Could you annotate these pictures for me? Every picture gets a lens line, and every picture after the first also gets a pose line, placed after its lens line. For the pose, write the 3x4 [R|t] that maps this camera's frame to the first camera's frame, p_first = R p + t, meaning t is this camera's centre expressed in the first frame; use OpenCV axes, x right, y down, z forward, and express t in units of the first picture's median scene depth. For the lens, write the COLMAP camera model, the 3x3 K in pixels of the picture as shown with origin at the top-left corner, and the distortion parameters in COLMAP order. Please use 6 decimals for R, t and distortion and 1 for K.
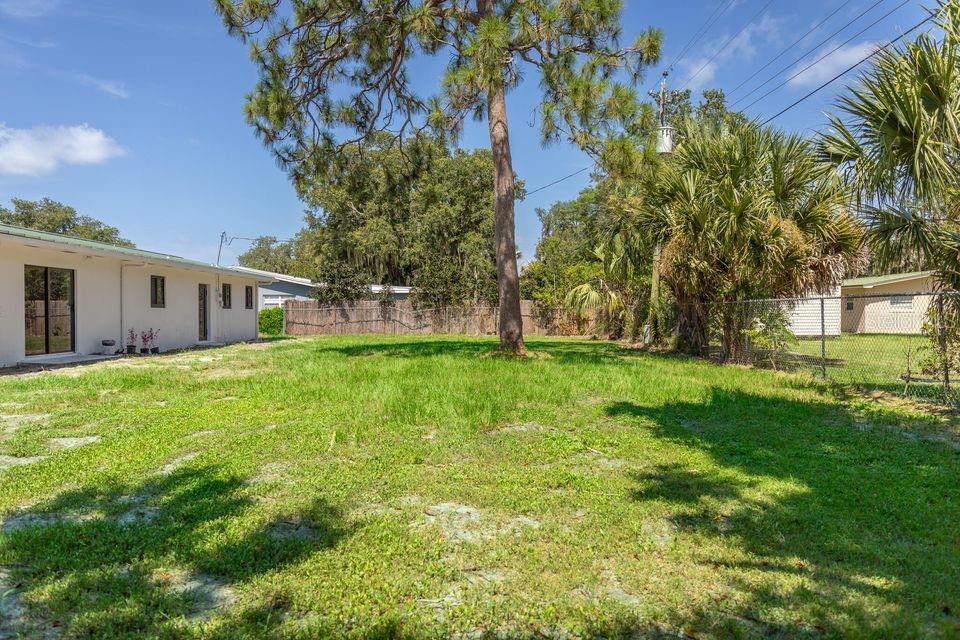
lens RADIAL K [[652.7, 0, 480.0], [0, 652.7, 320.0], [0, 0, 1]] dist [-0.021189, -0.003037]
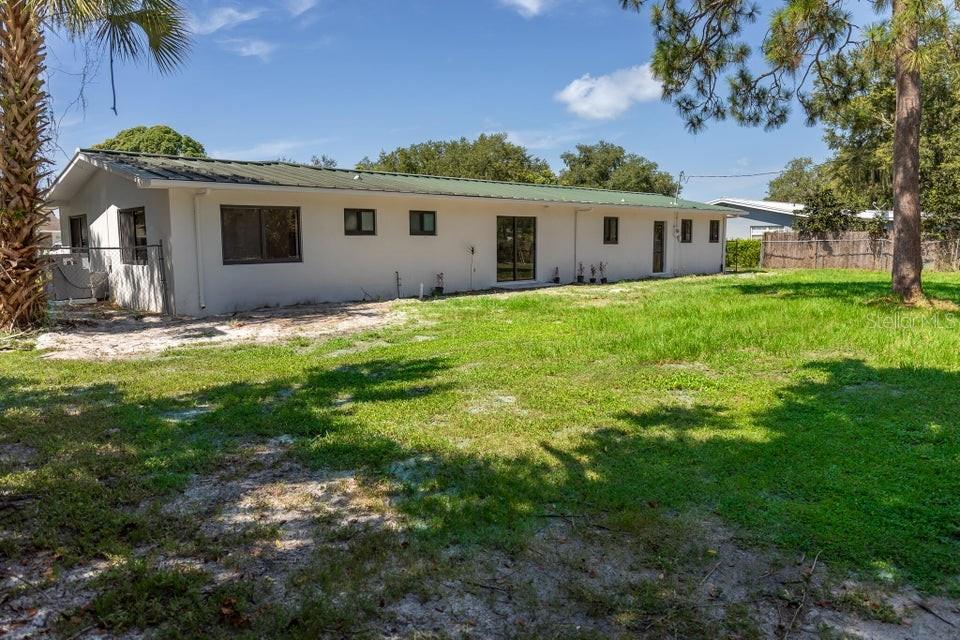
lens RADIAL K [[678.7, 0, 480.0], [0, 678.7, 320.0], [0, 0, 1]] dist [-0.010629, -0.002147]
pose [[0.690657, 0.080407, -0.718699, 0.240183], [-0.001148, 0.993920, 0.110096, -0.017412], [0.723182, -0.075214, 0.686550, -0.032552]]
